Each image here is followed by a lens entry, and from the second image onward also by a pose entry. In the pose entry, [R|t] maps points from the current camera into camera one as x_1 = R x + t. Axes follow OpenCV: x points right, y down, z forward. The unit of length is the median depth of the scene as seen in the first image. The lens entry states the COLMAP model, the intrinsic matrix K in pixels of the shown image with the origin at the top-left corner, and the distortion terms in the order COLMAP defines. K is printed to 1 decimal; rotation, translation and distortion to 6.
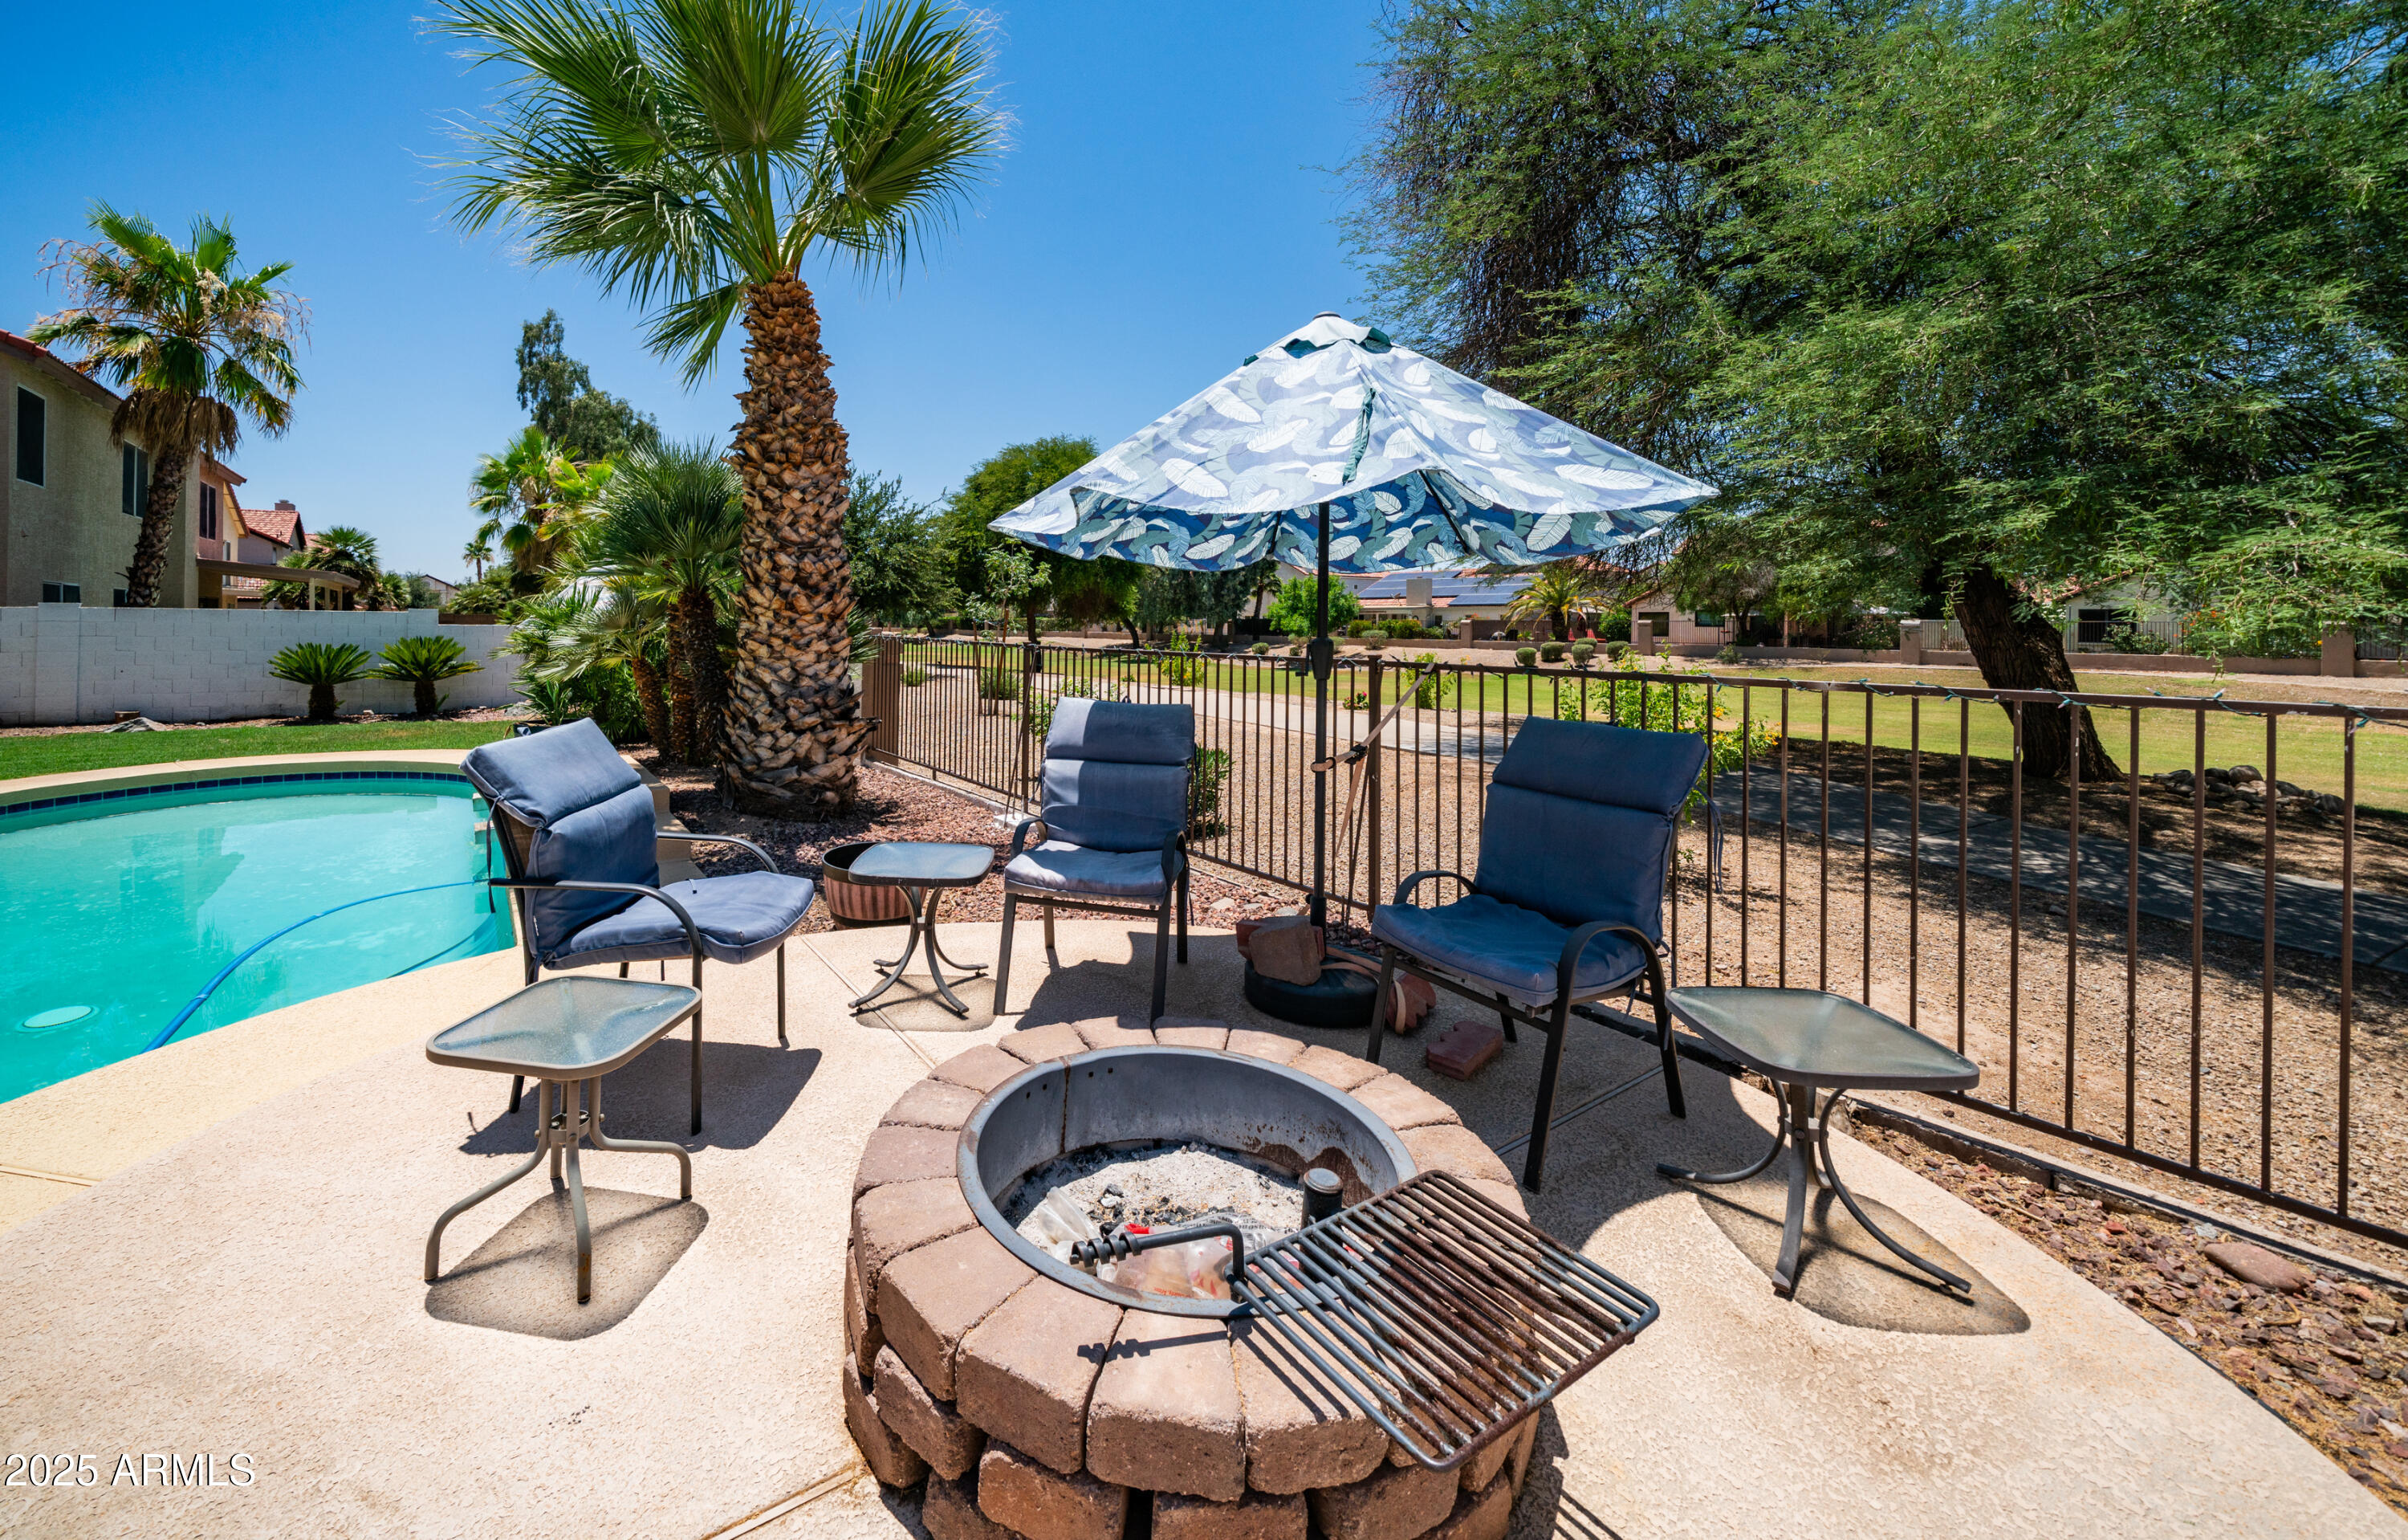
lens RADIAL K [[880.8, 0, 1192.8], [0, 880.8, 651.4], [0, 0, 1]] dist [0.000372, 0.000038]
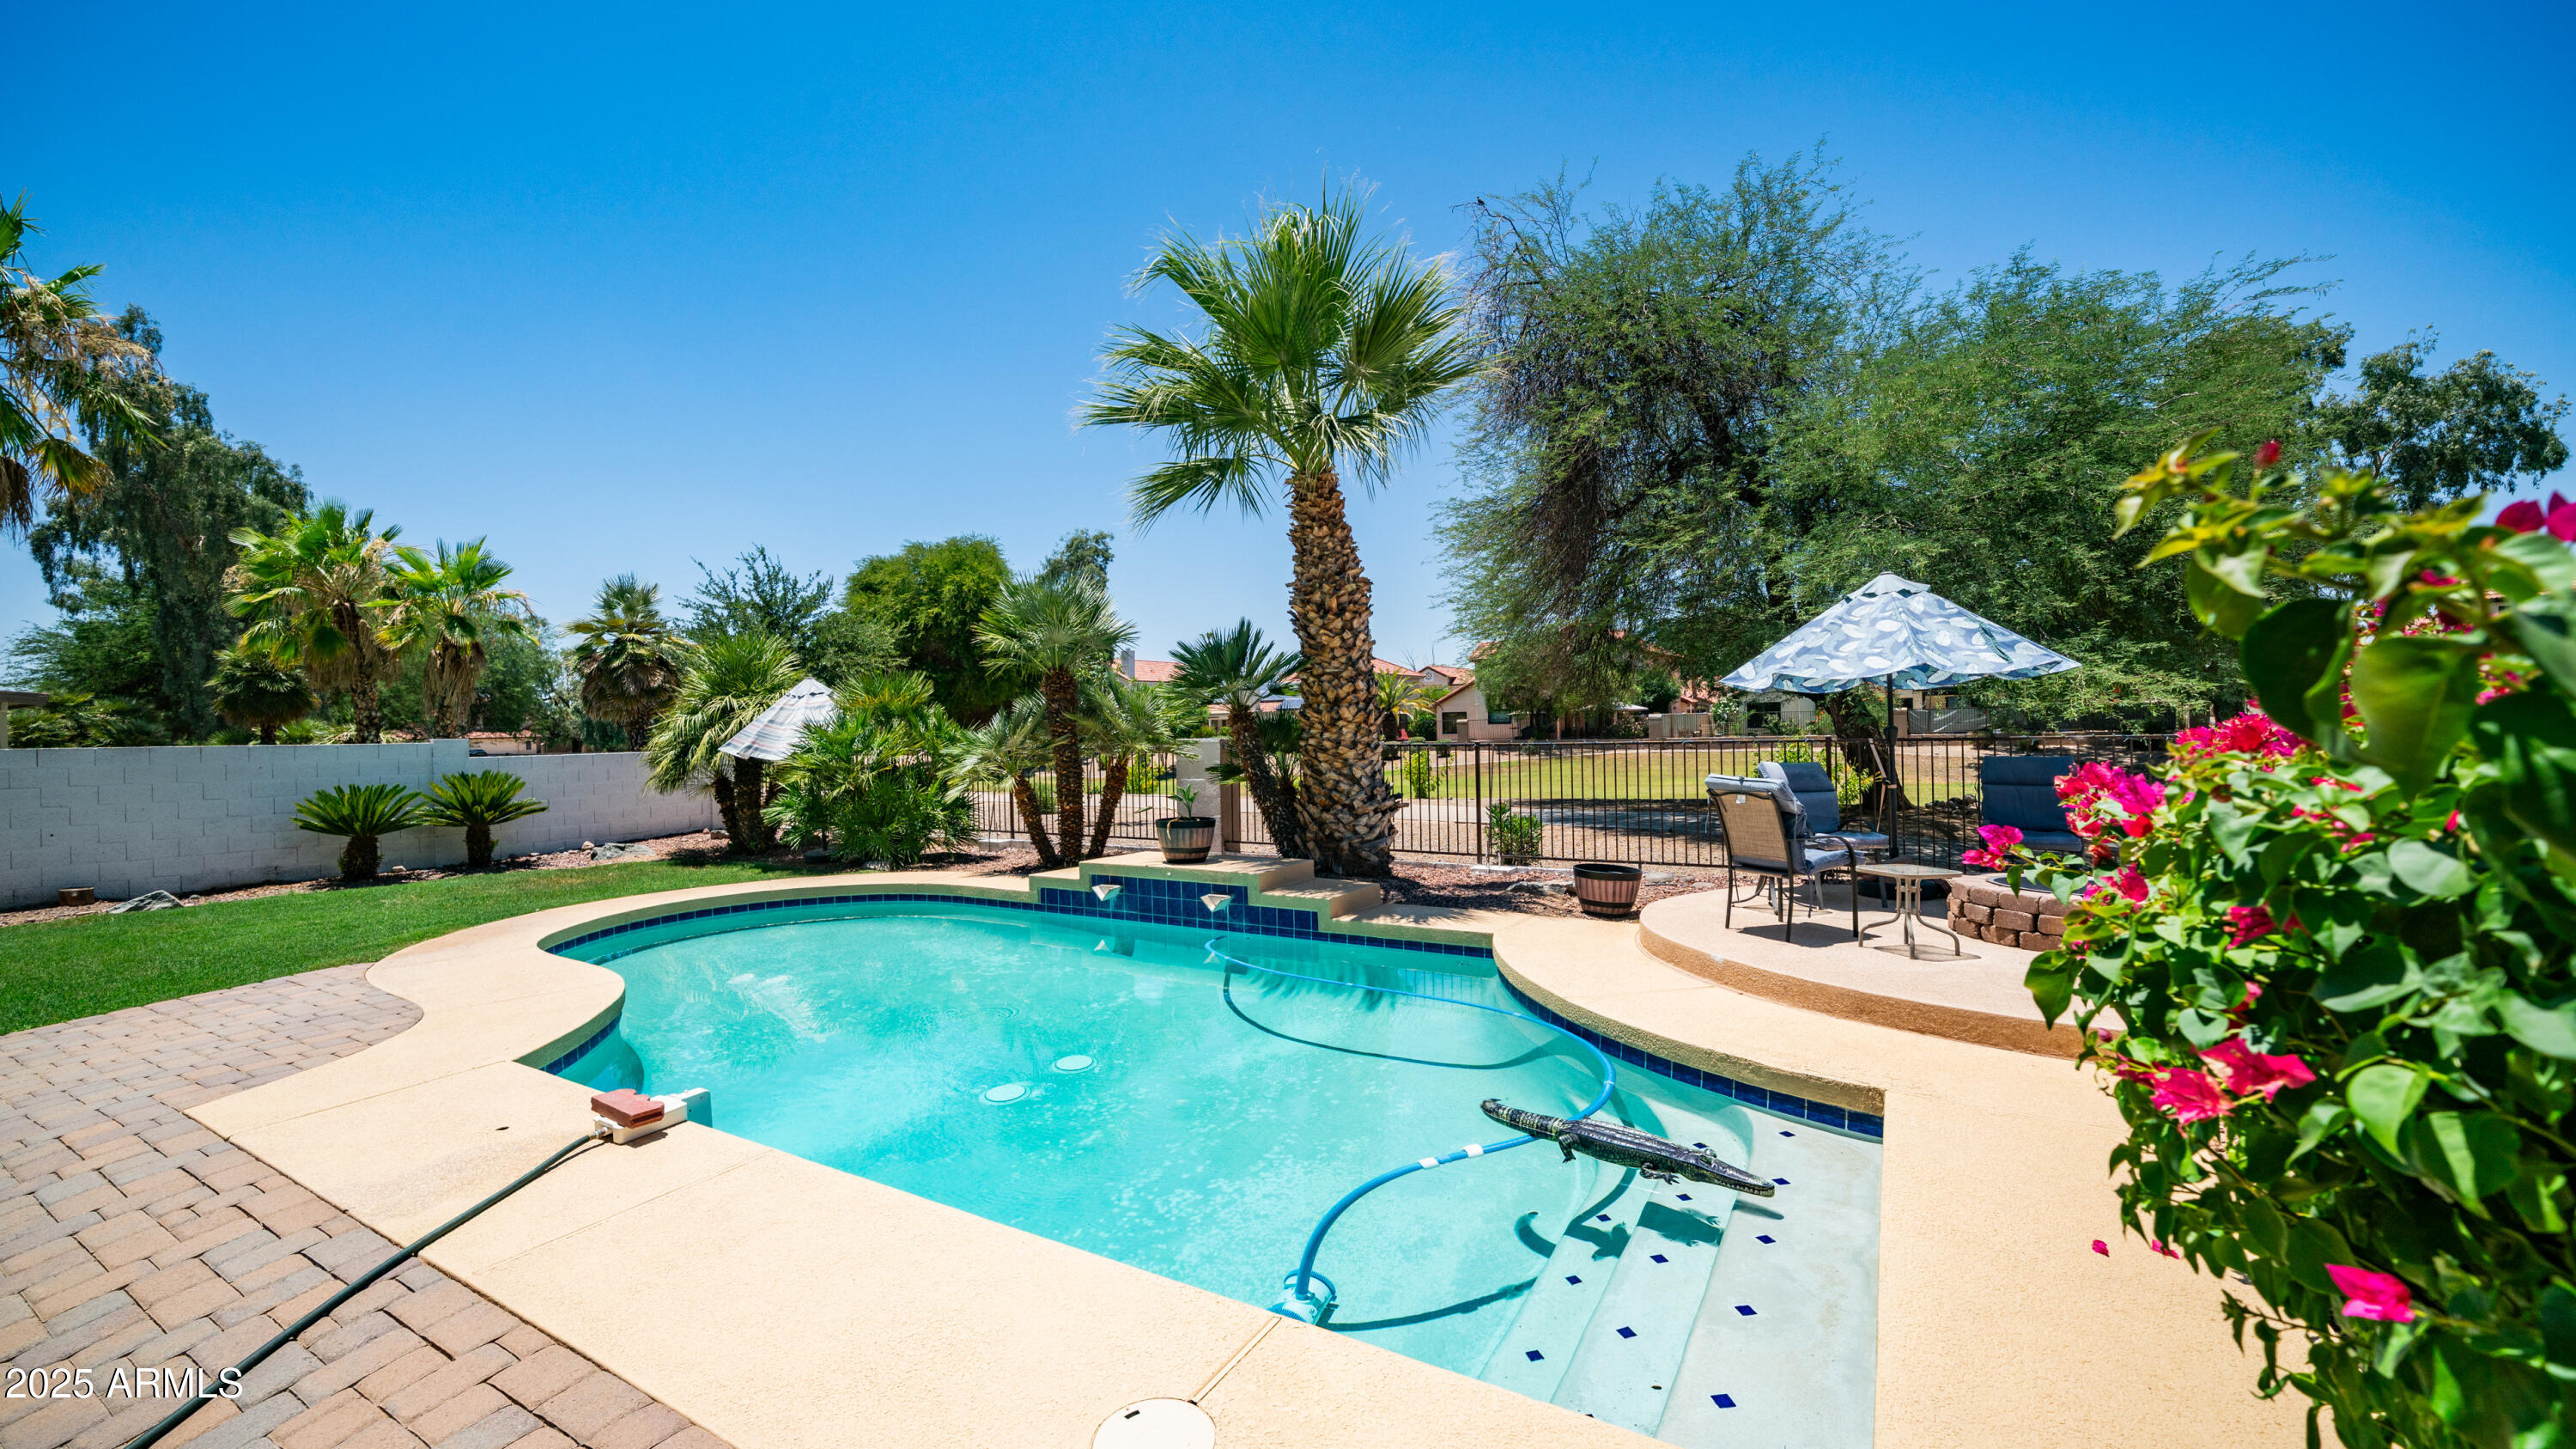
lens RADIAL K [[1031.6, 0, 1274.7], [0, 1031.6, 735.1], [0, 0, 1]] dist [-0.015217, 0.006863]
pose [[0.915464, -0.029963, 0.401284, -1.061368], [0.041801, 0.998910, -0.020775, -0.001154], [-0.400224, 0.035793, 0.915718, -0.333015]]
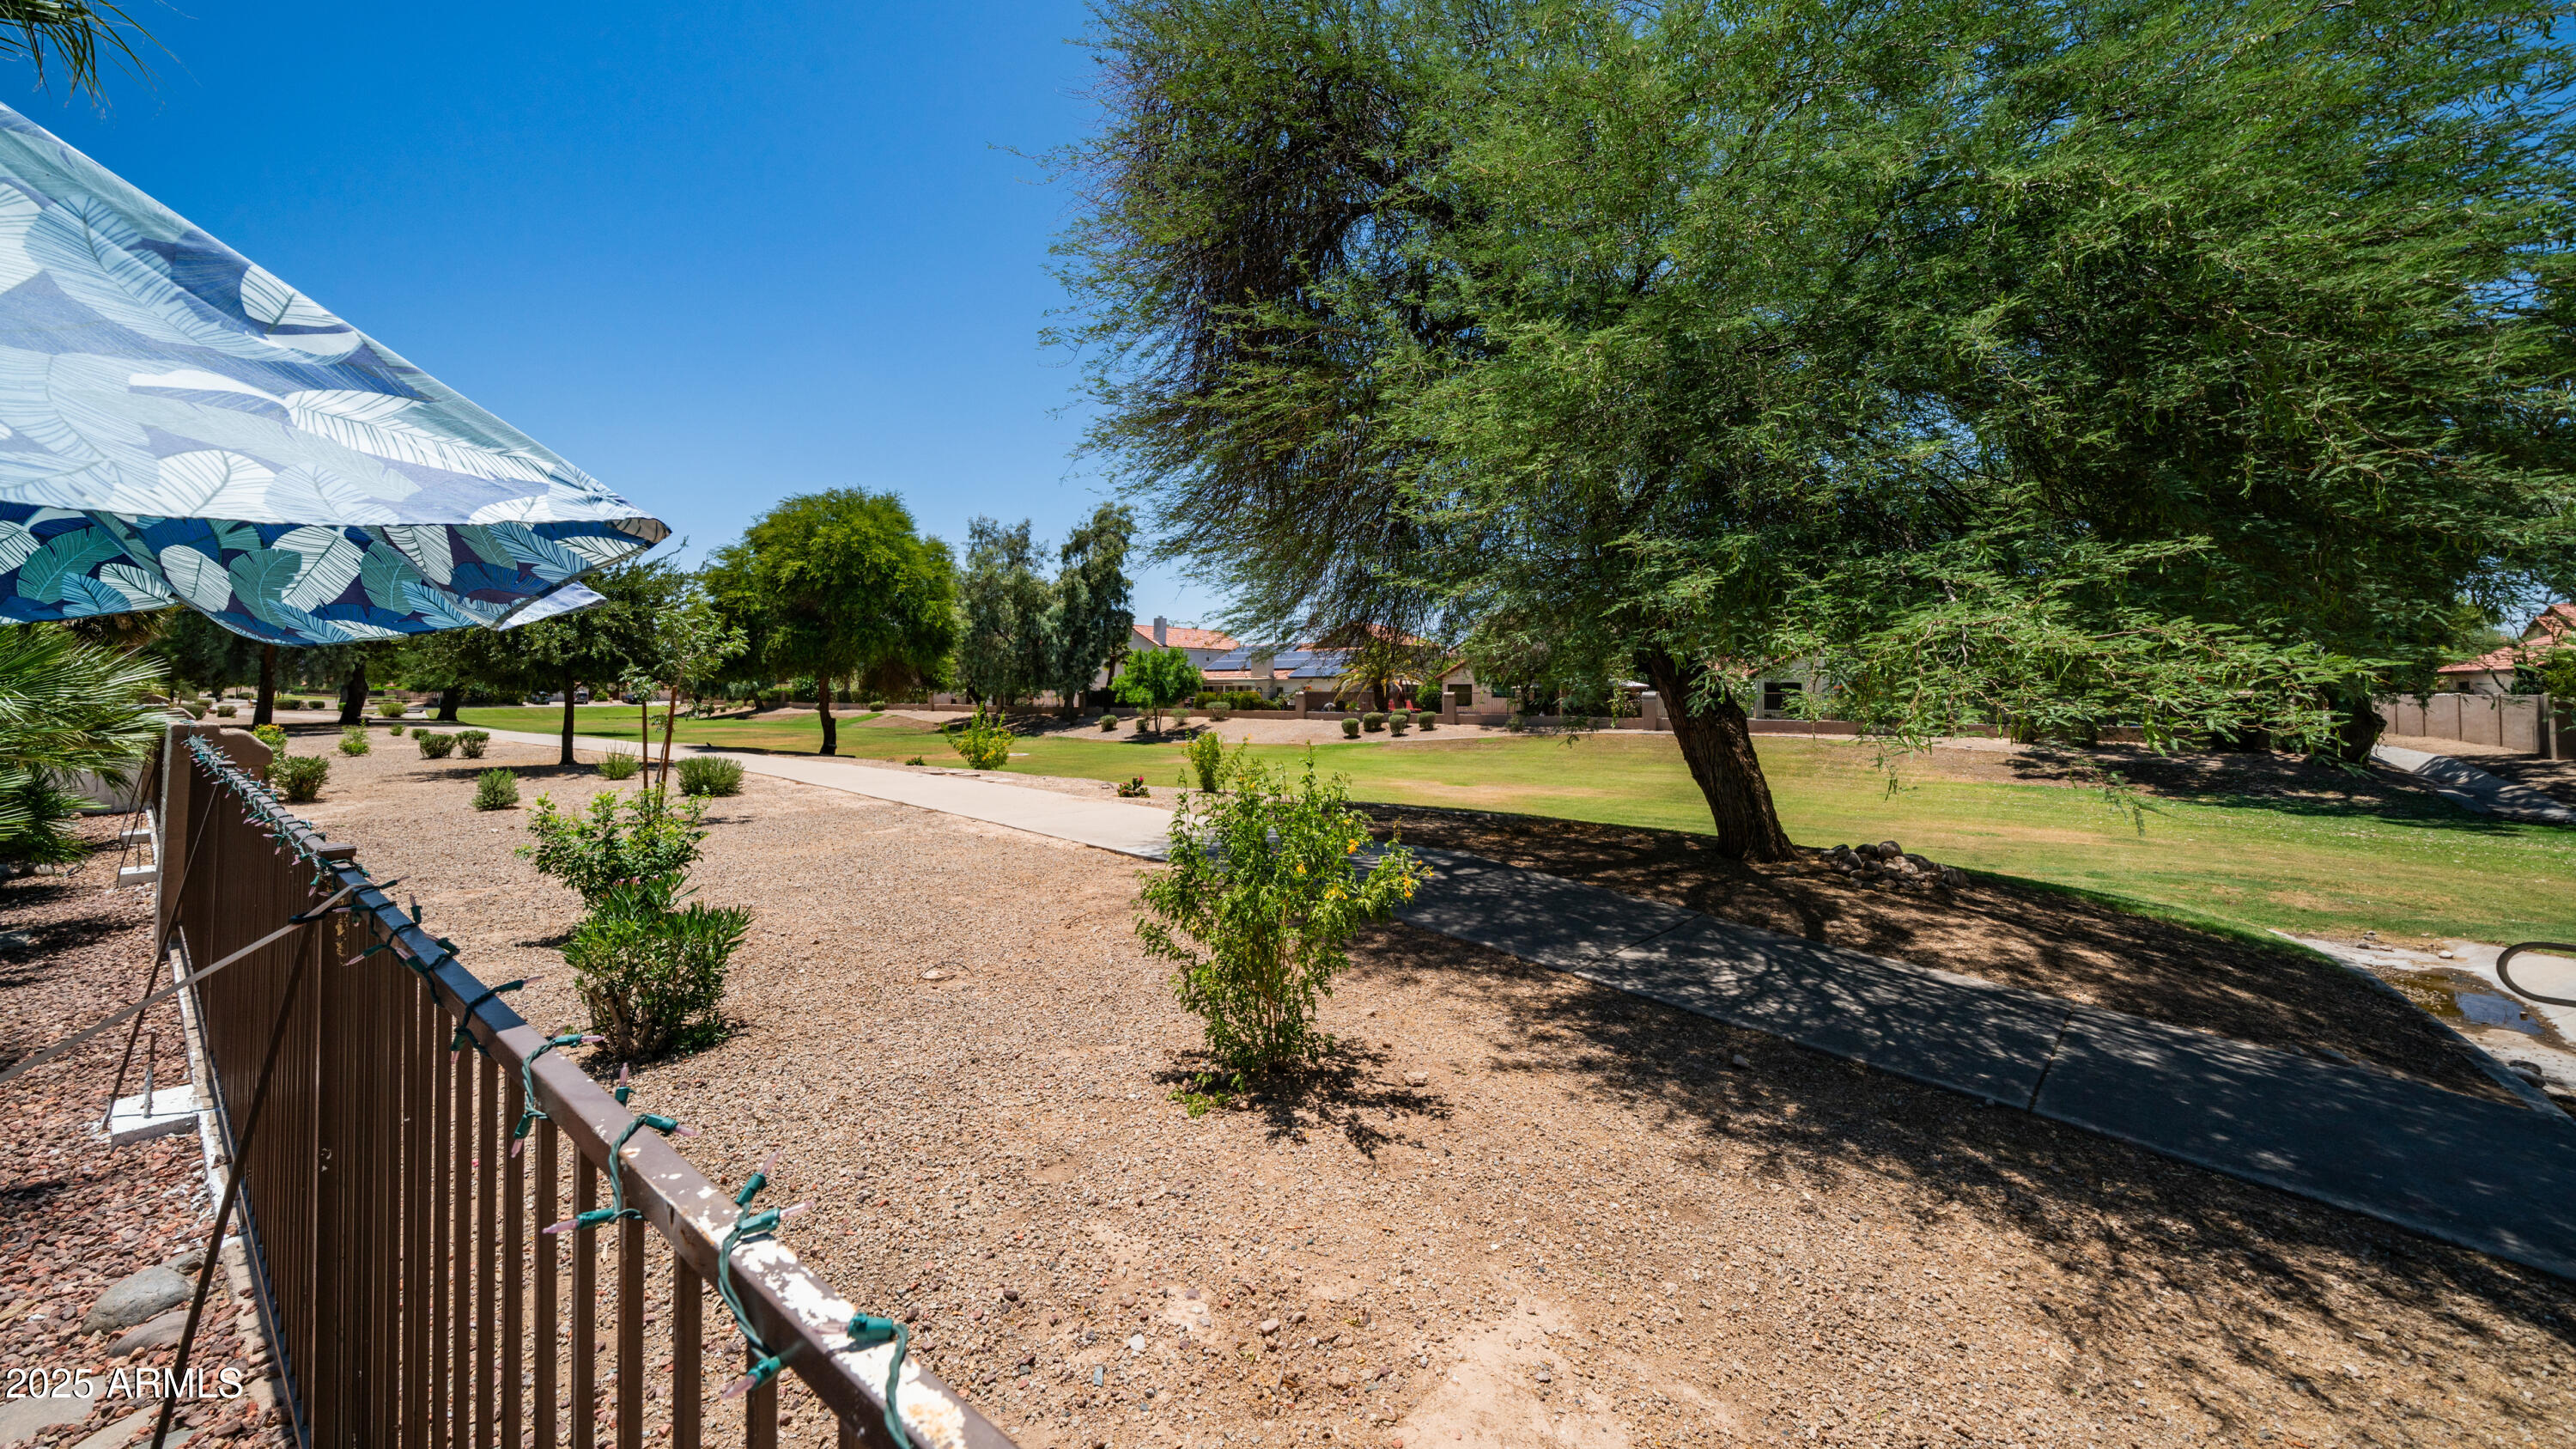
lens RADIAL K [[915.4, 0, 1291.3], [0, 915.4, 706.2], [0, 0, 1]] dist [-0.000778, -0.000004]
pose [[0.952073, -0.009007, 0.305738, 0.286373], [0.015492, 0.999703, -0.018790, -0.027778], [-0.305478, 0.022626, 0.951930, 0.271678]]
